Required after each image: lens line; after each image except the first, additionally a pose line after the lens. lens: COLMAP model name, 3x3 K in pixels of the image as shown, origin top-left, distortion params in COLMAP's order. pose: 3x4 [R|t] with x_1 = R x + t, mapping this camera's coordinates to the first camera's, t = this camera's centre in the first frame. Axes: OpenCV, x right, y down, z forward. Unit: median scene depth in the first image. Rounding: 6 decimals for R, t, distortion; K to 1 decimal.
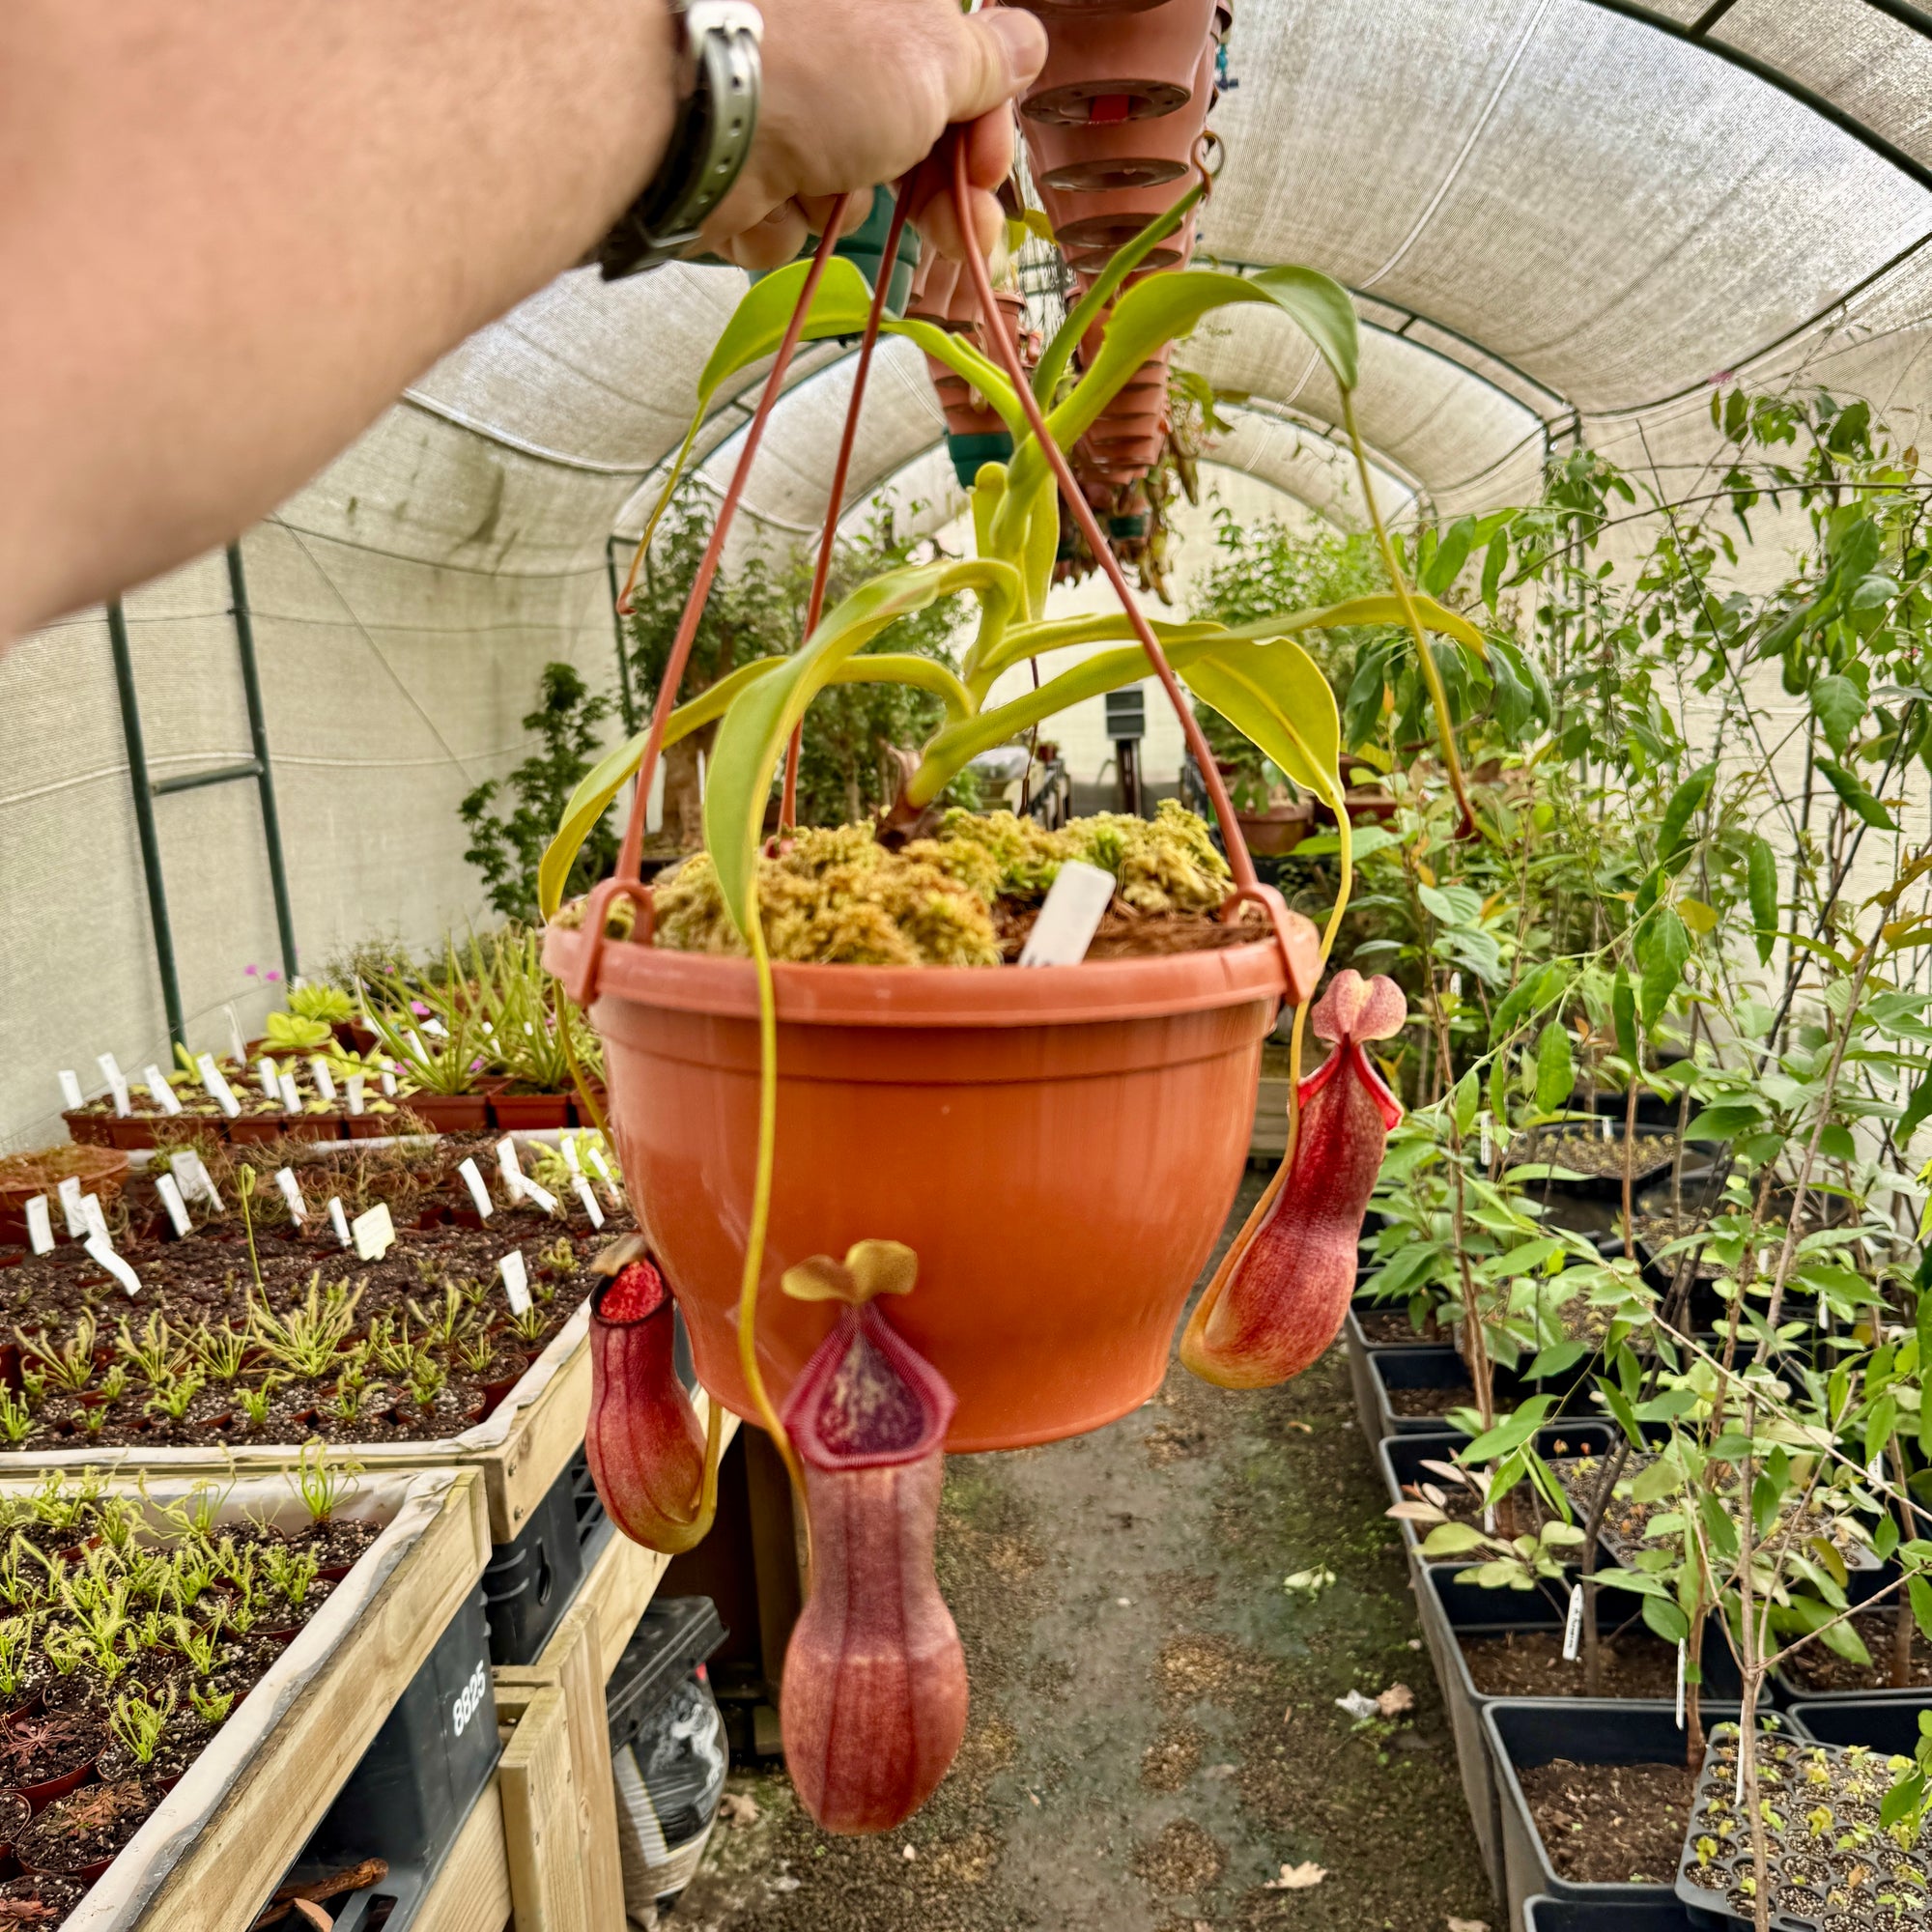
lens RADIAL K [[1856.0, 0, 933.8], [0, 1856.0, 910.2], [0, 0, 1]] dist [0.016125, -0.071003]
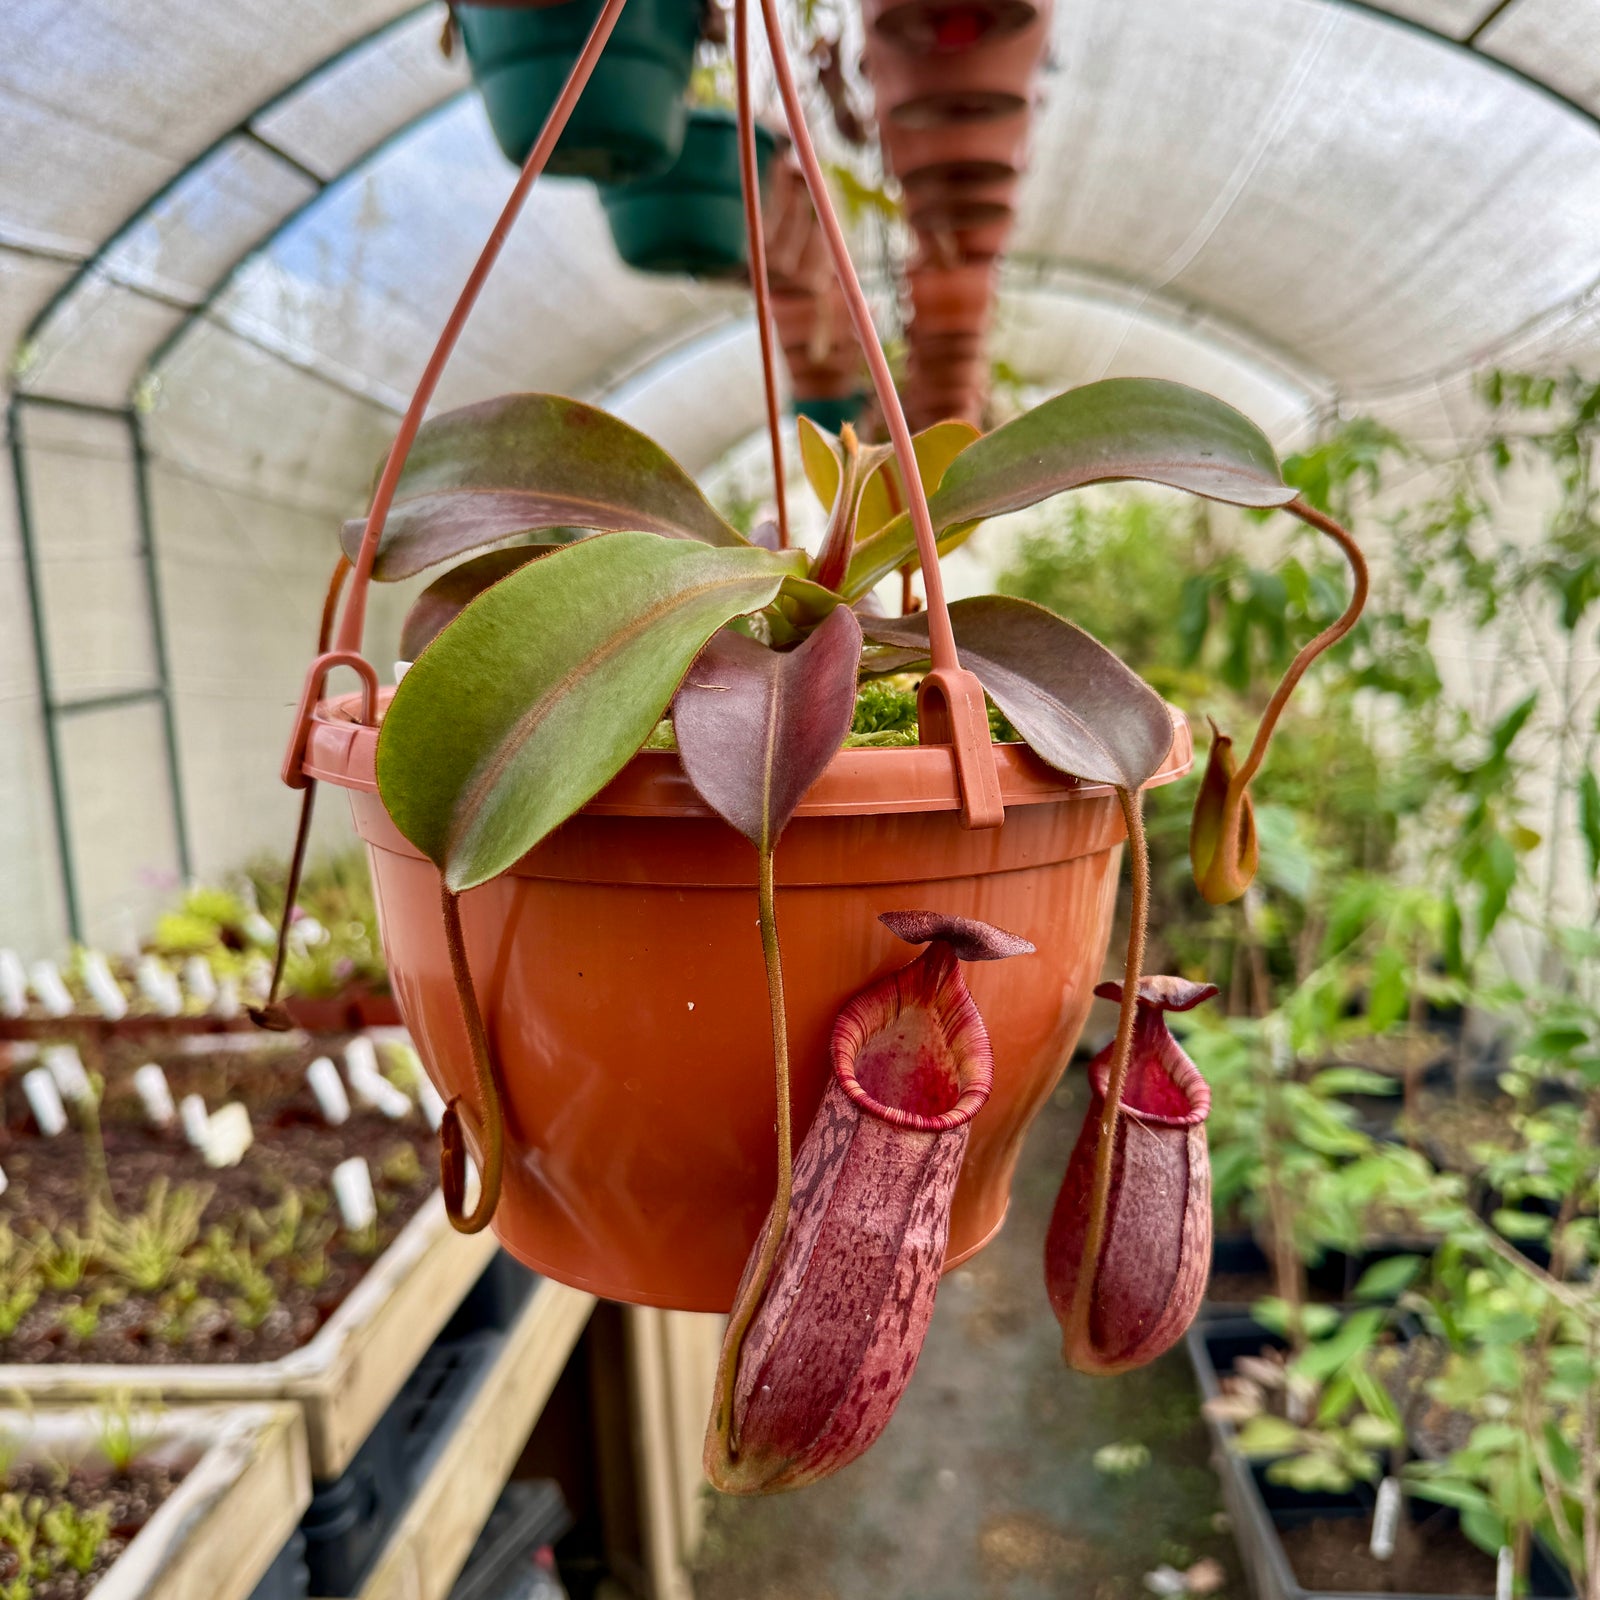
lens RADIAL K [[1533.7, 0, 800.0], [0, 1533.7, 800.0], [0, 0, 1]] dist [-0.100542, -0.001414]
pose [[0.999776, 0.009170, 0.019066, -0.001712], [-0.008863, 0.999830, -0.016145, -0.001224], [-0.019210, 0.015972, 0.999688, 0.155408]]
